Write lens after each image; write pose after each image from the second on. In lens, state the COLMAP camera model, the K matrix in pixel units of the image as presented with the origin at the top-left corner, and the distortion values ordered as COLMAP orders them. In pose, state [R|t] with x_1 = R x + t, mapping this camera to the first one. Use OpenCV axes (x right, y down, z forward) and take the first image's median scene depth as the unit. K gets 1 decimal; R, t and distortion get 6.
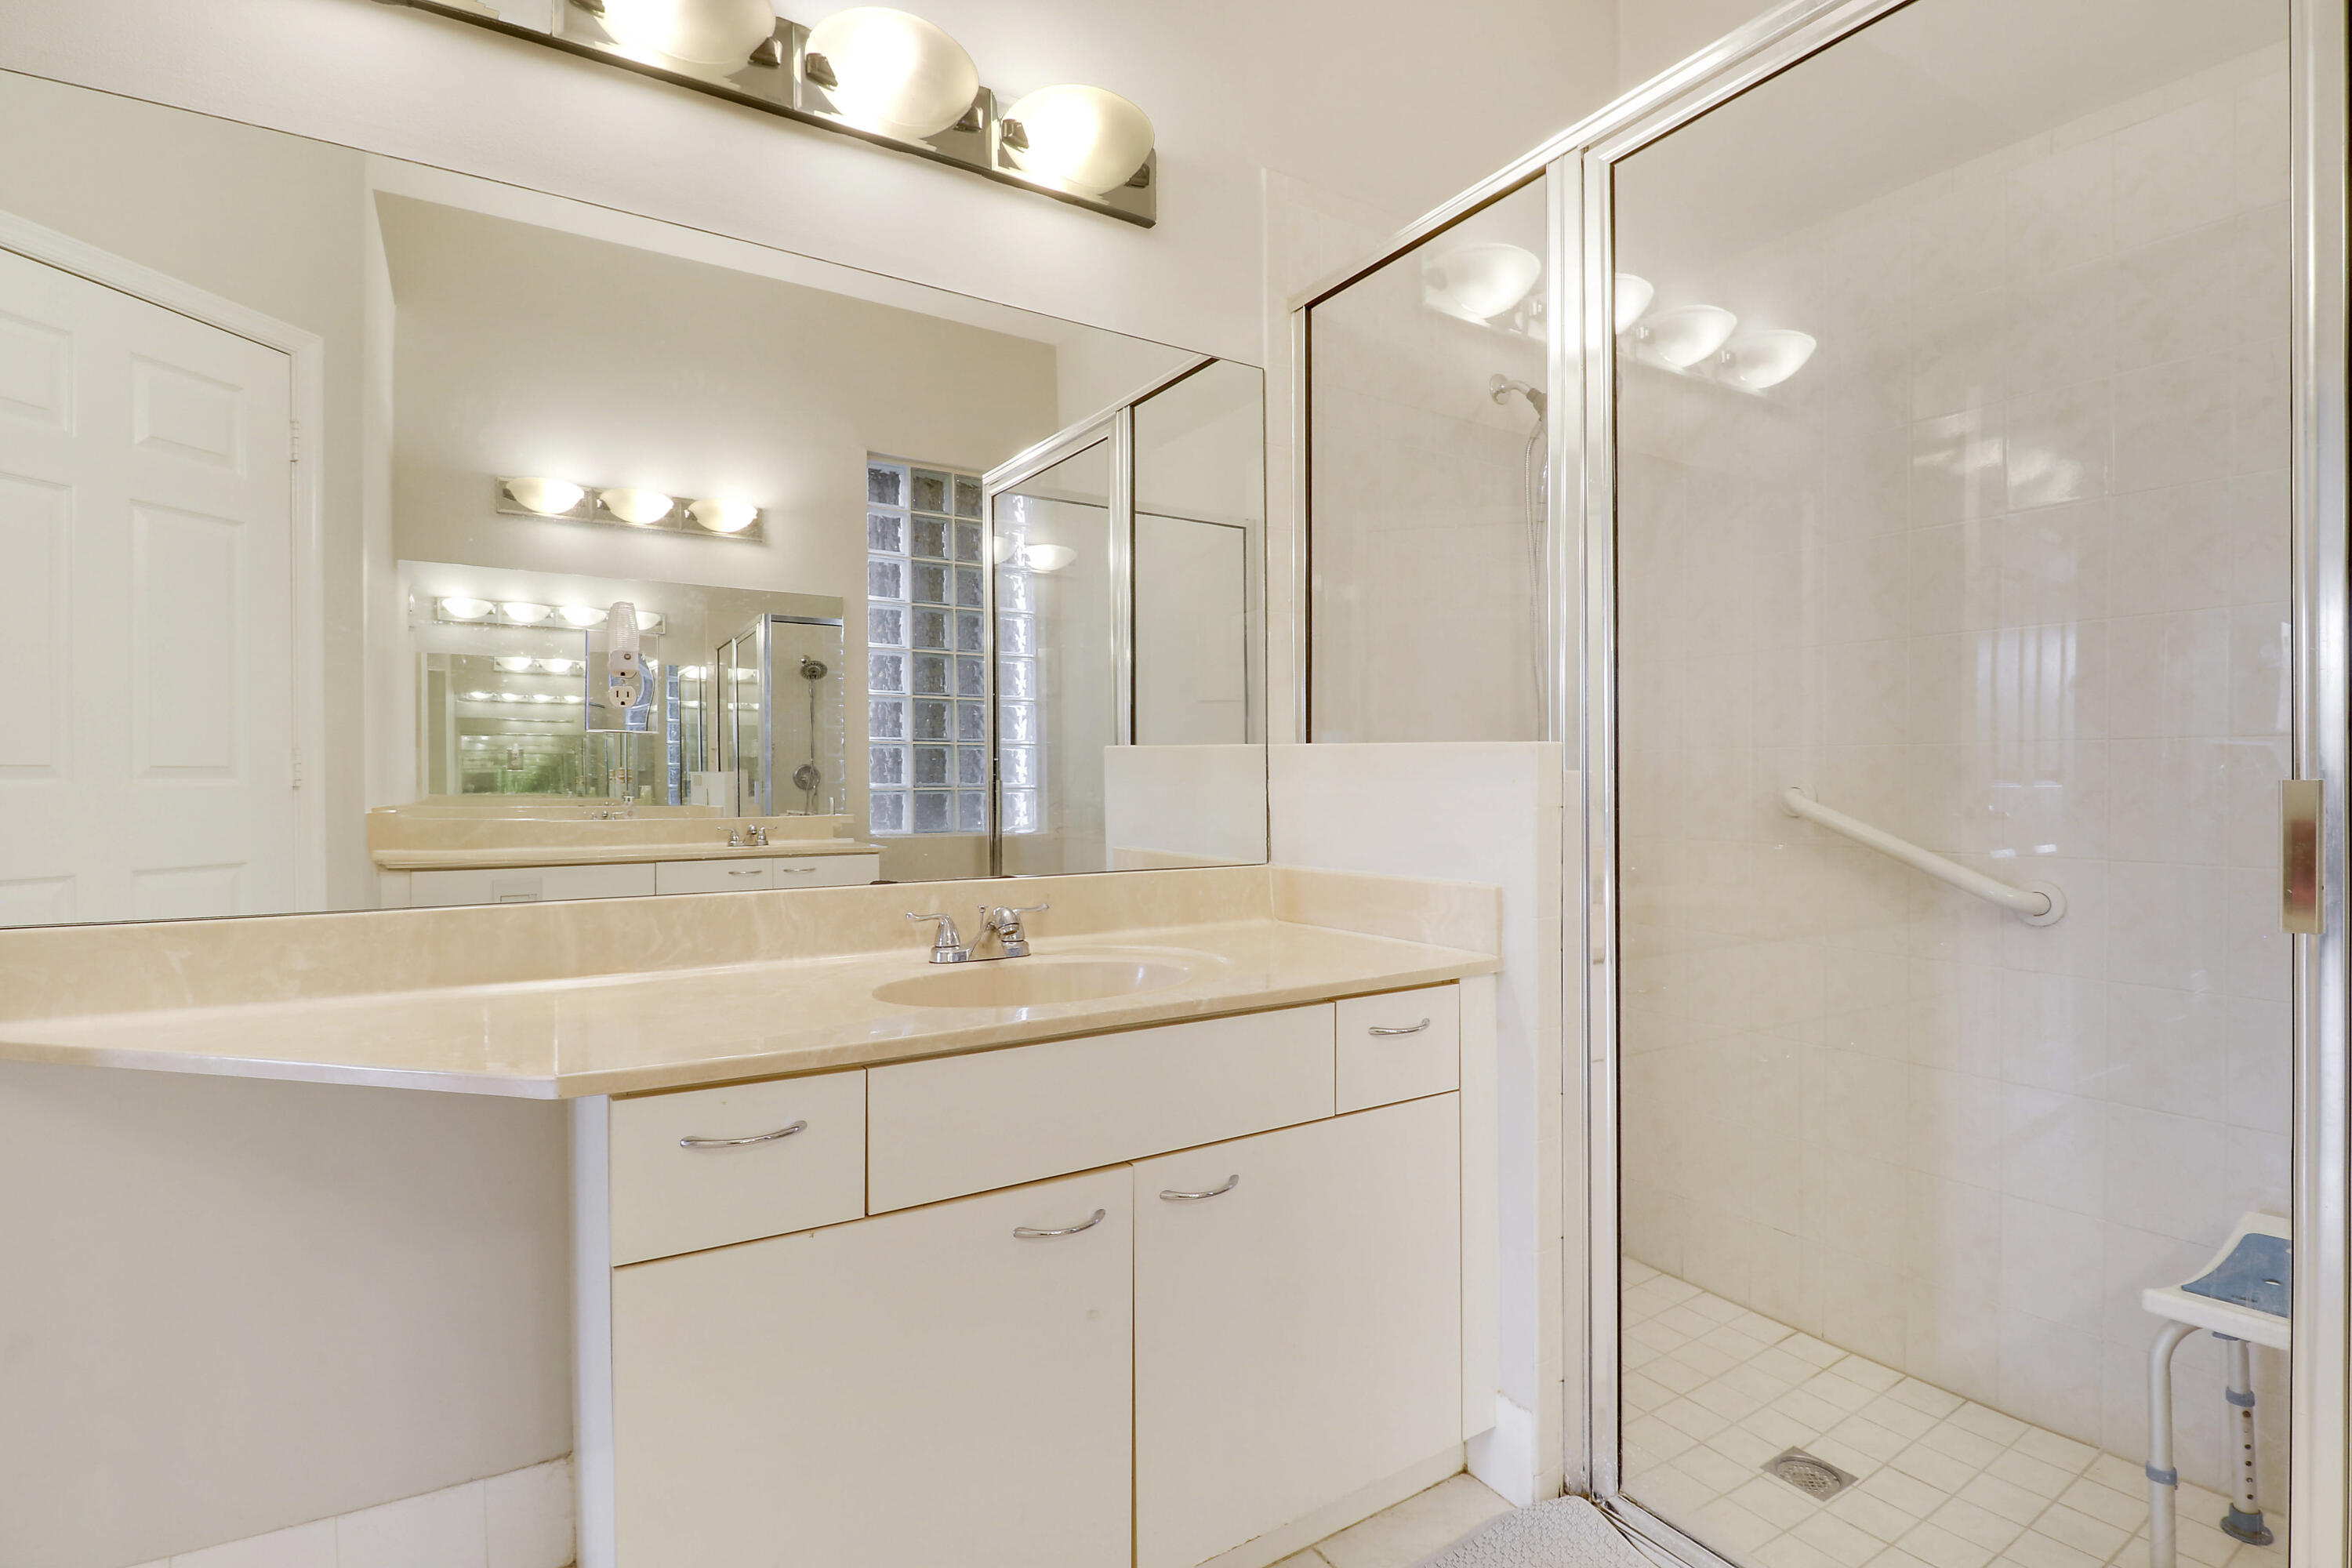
lens RADIAL K [[1098.5, 0, 1163.6], [0, 1098.5, 749.6], [0, 0, 1]] dist [-0.021427, -0.000068]
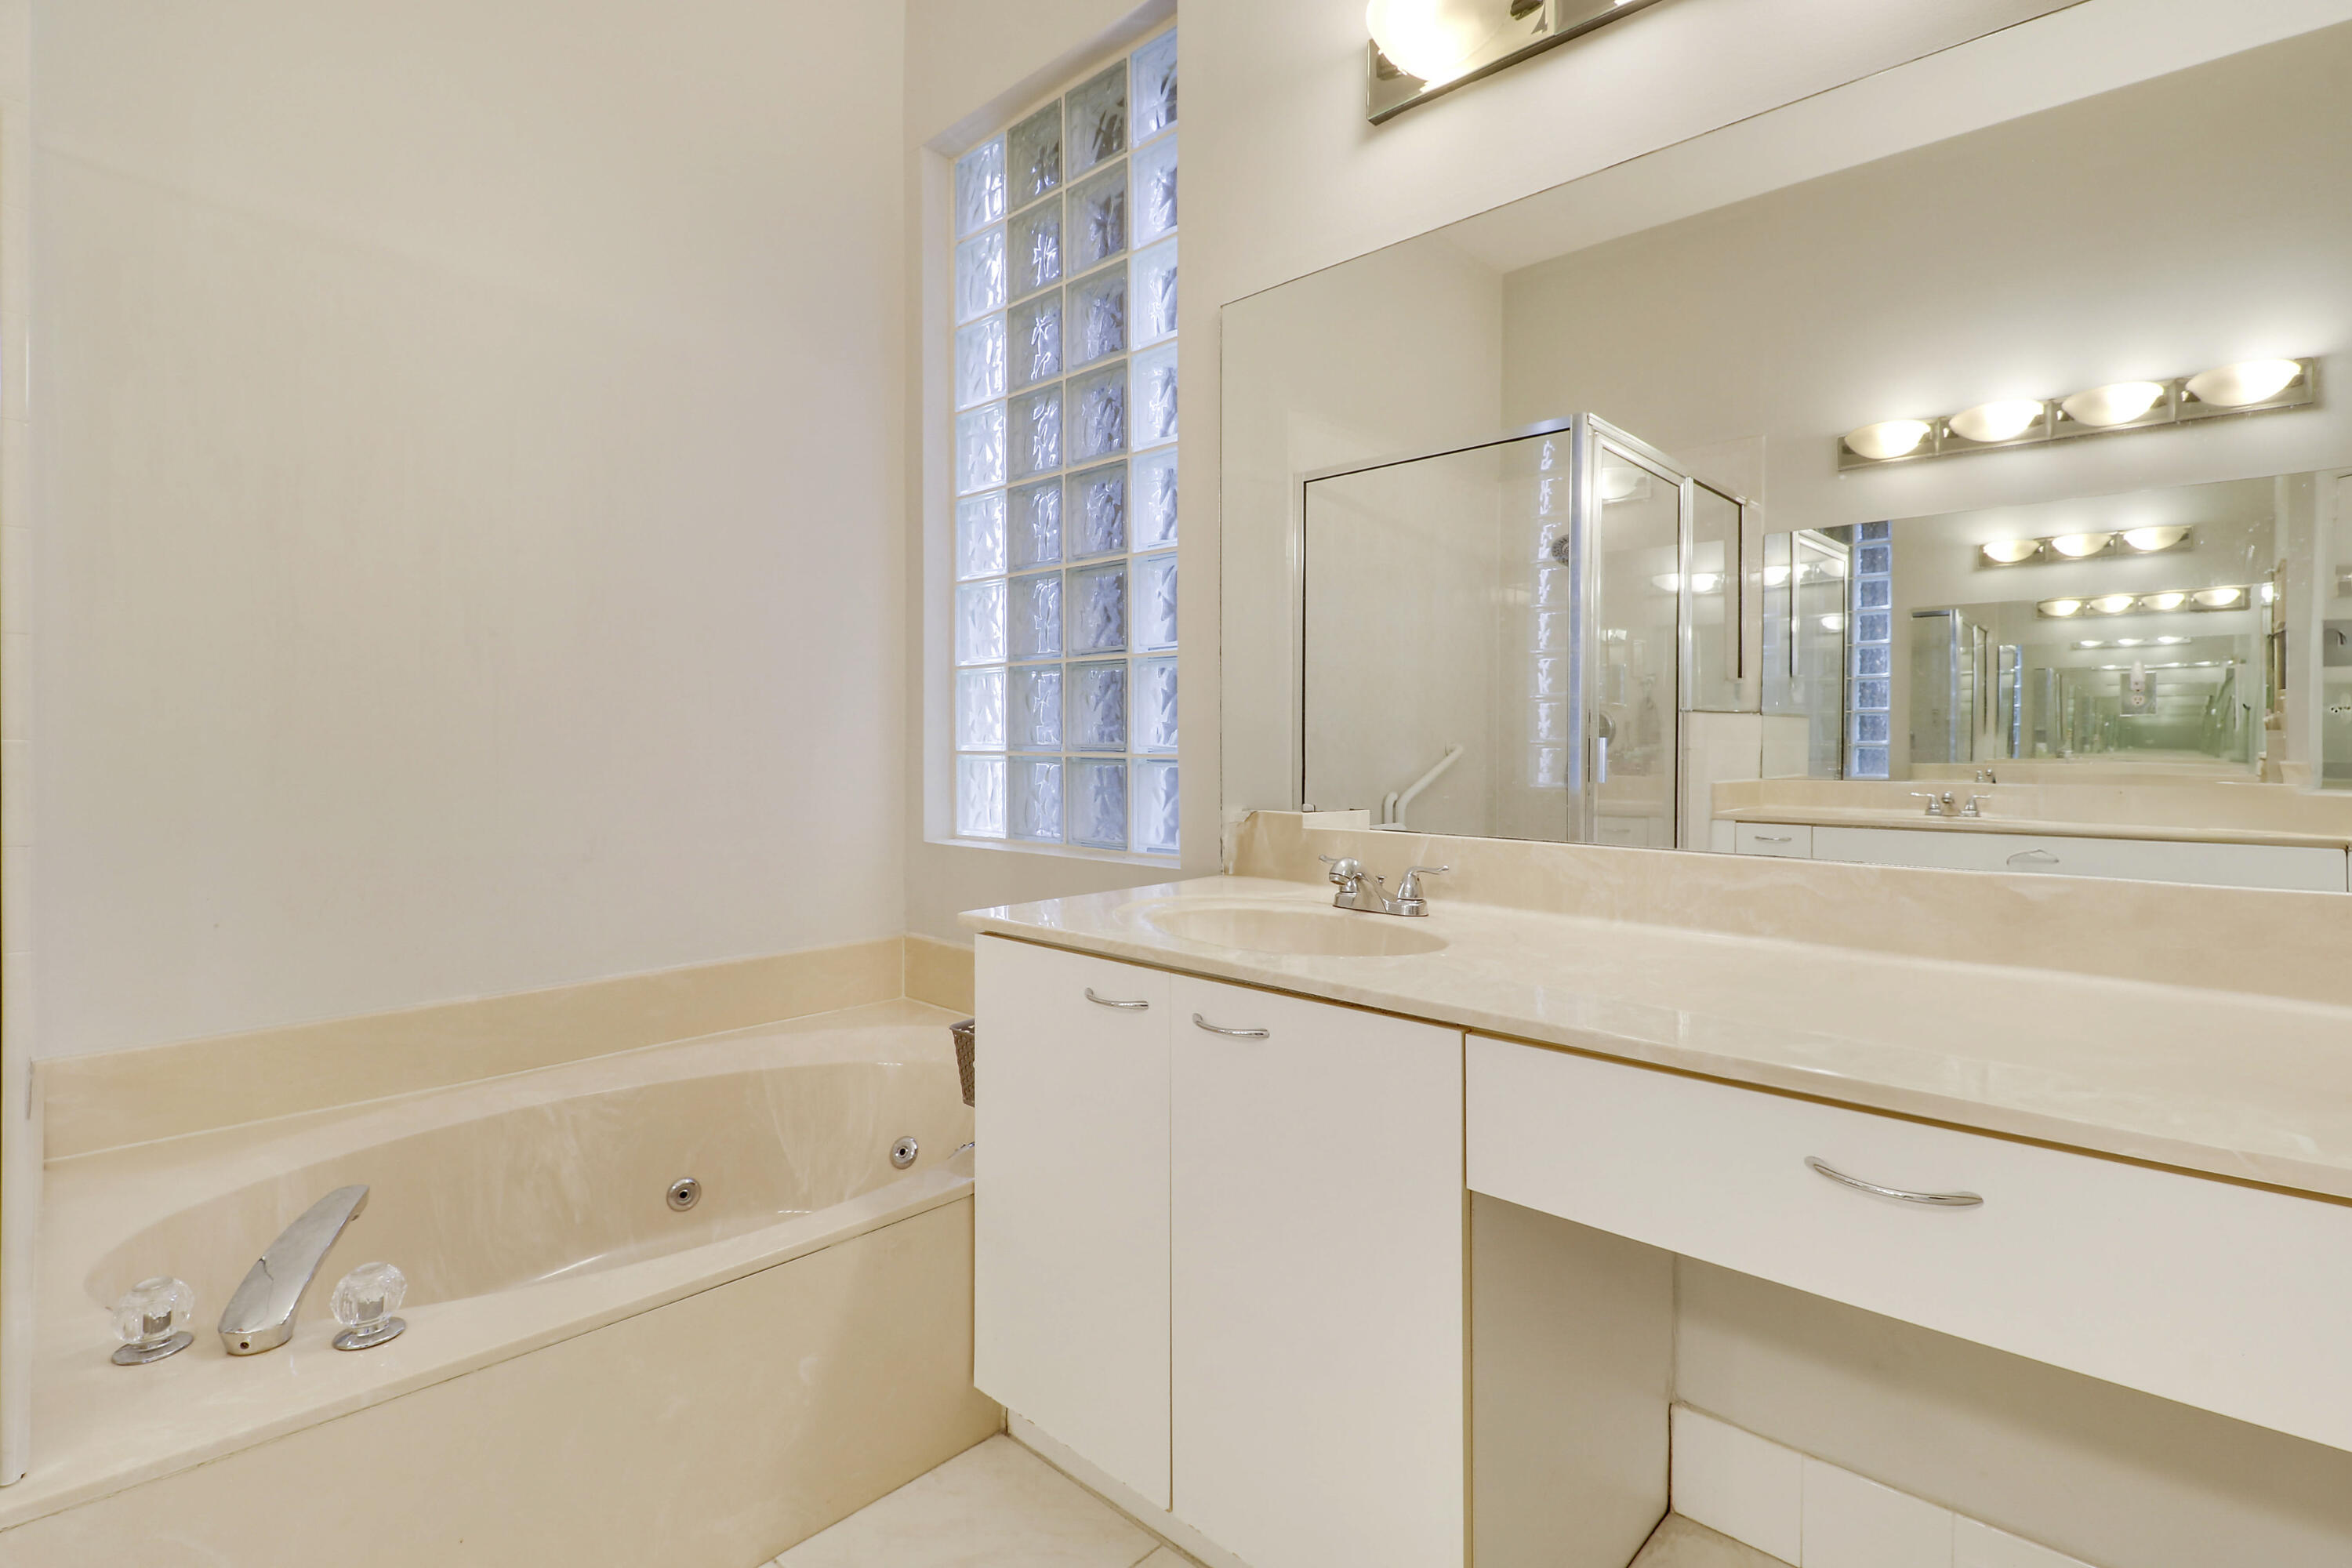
lens RADIAL K [[1098.5, 0, 1163.6], [0, 1098.5, 749.6], [0, 0, 1]] dist [-0.021427, -0.000068]
pose [[0.229996, 0.012008, -0.973117, 0.147868], [0.028254, 0.999420, 0.019010, 0.001467], [0.972781, -0.031867, 0.229524, 0.106254]]
